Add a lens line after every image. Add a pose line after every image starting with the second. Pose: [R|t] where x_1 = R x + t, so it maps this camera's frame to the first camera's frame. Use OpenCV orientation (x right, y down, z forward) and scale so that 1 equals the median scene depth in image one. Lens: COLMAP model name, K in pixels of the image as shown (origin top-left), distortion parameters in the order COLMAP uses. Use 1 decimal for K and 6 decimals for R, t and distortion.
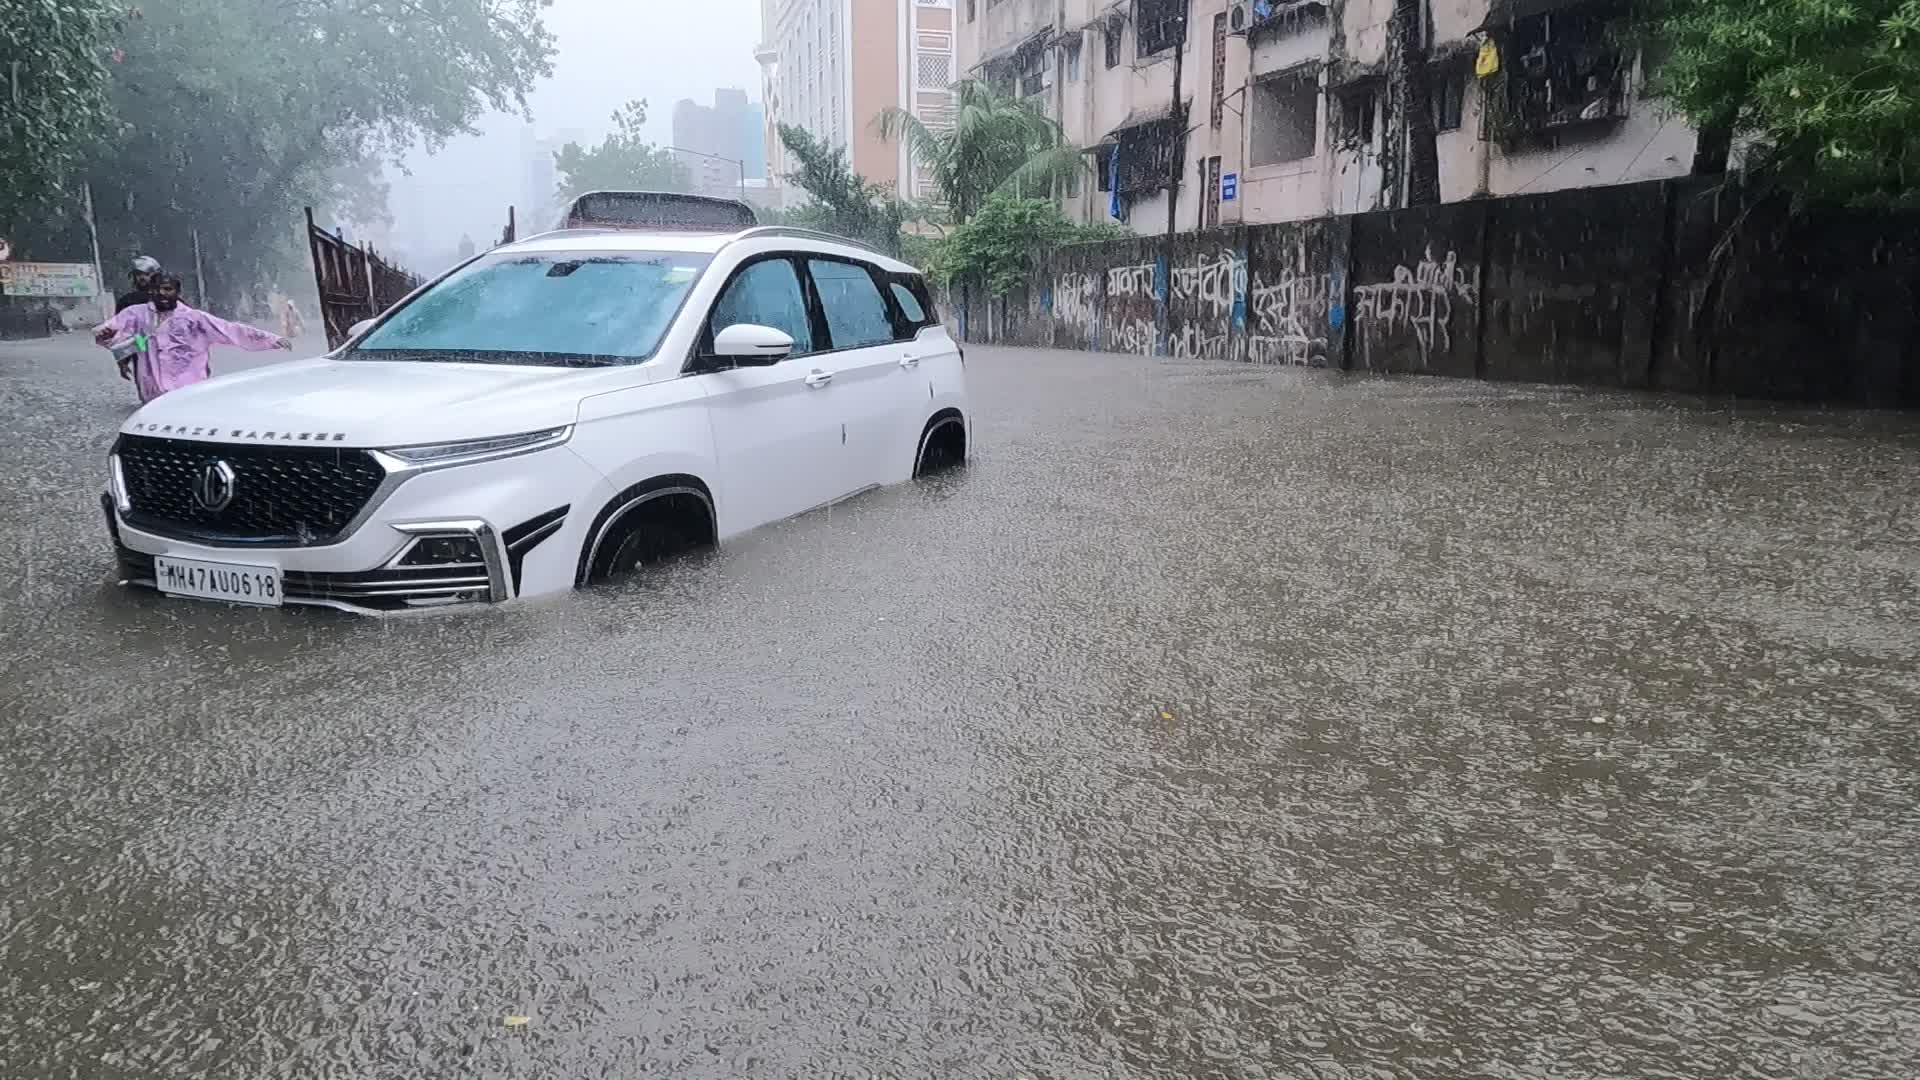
lens RADIAL K [[1272.4, 0, 969.8], [0, 1272.4, 543.8], [0, 0, 1]] dist [0.000960, 0.007012]
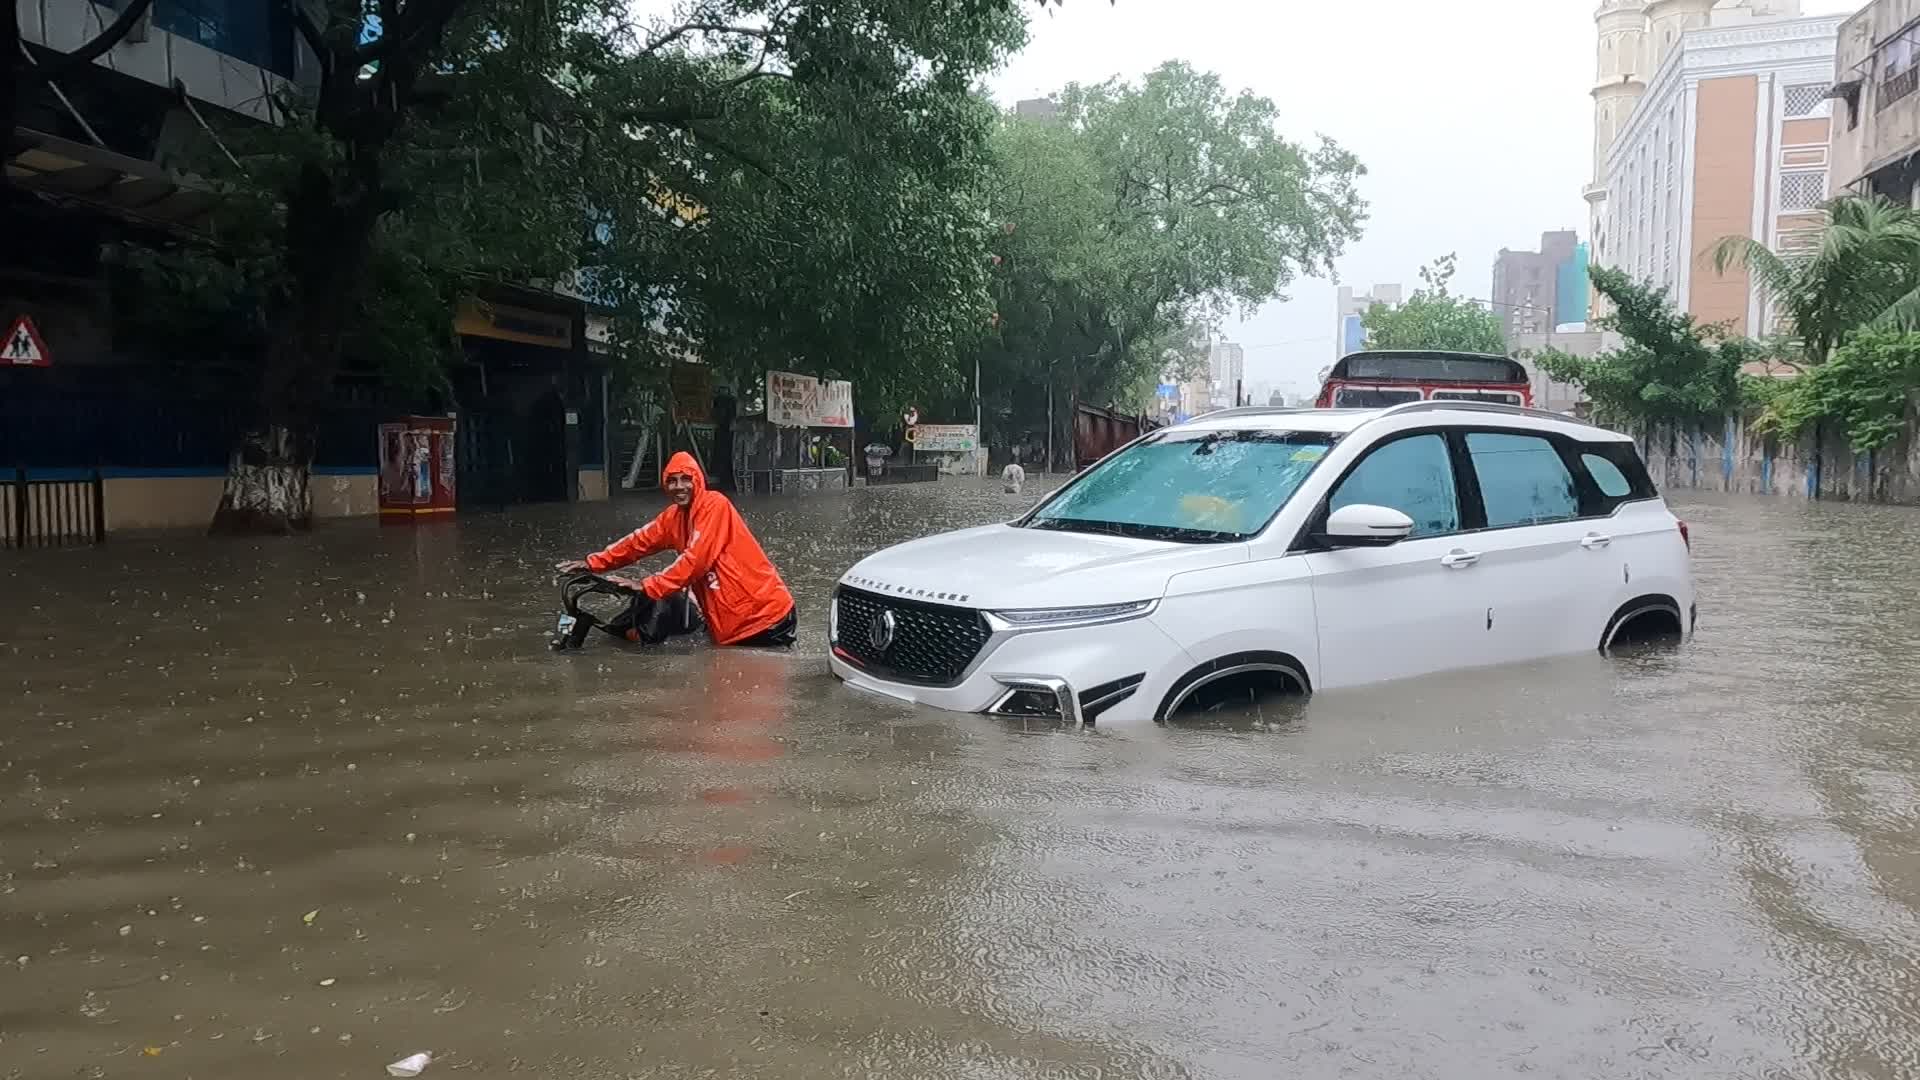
lens RADIAL K [[1272.4, 0, 955.0], [0, 1272.4, 543.2], [0, 0, 1]] dist [0.000960, 0.007012]
pose [[0.816604, 0.038509, -0.575913, 0.014349], [-0.105087, 0.991015, -0.082741, -0.002856], [0.567552, 0.128087, 0.813313, 0.001932]]
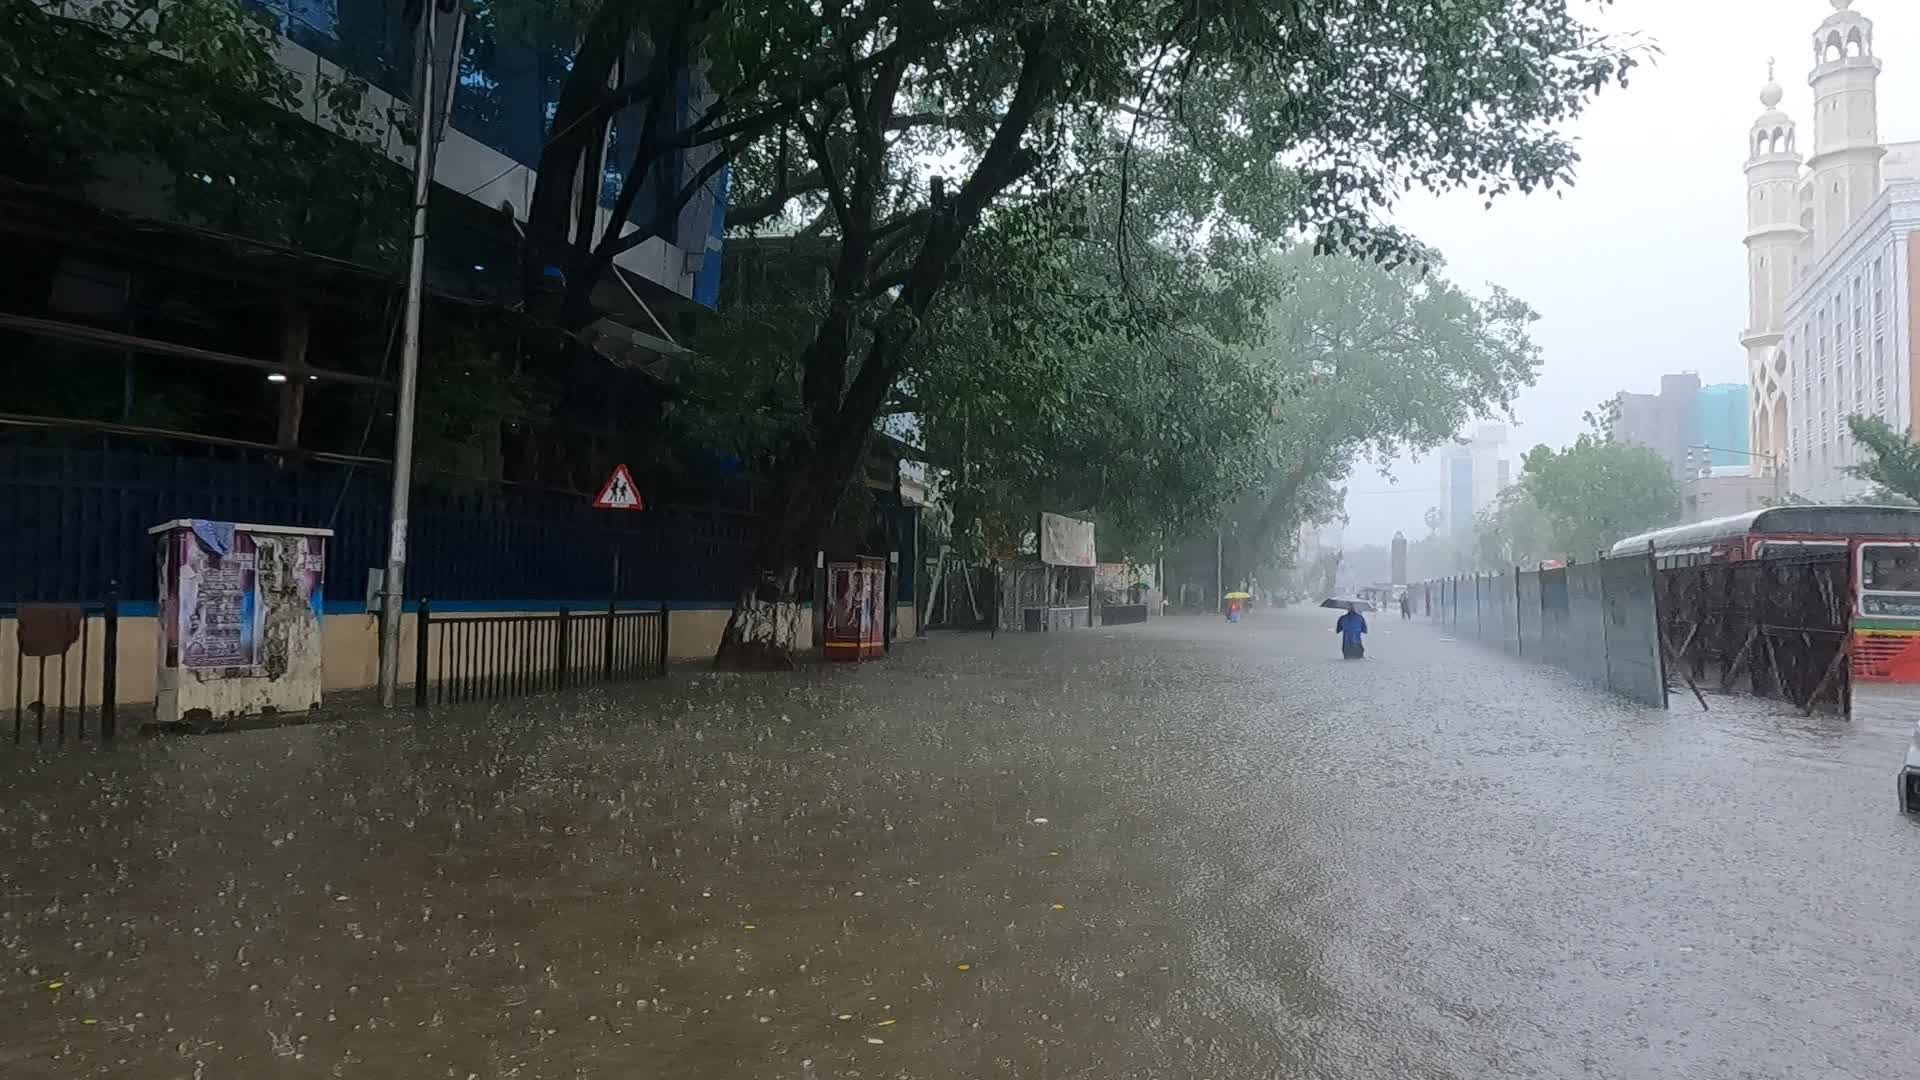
lens RADIAL K [[1272.4, 0, 967.7], [0, 1272.4, 532.3], [0, 0, 1]] dist [0.000960, 0.007012]
pose [[0.775884, -0.019535, -0.630573, -0.060656], [-0.128498, 0.973674, -0.188274, 0.010362], [0.617650, 0.227107, 0.752948, -0.074945]]
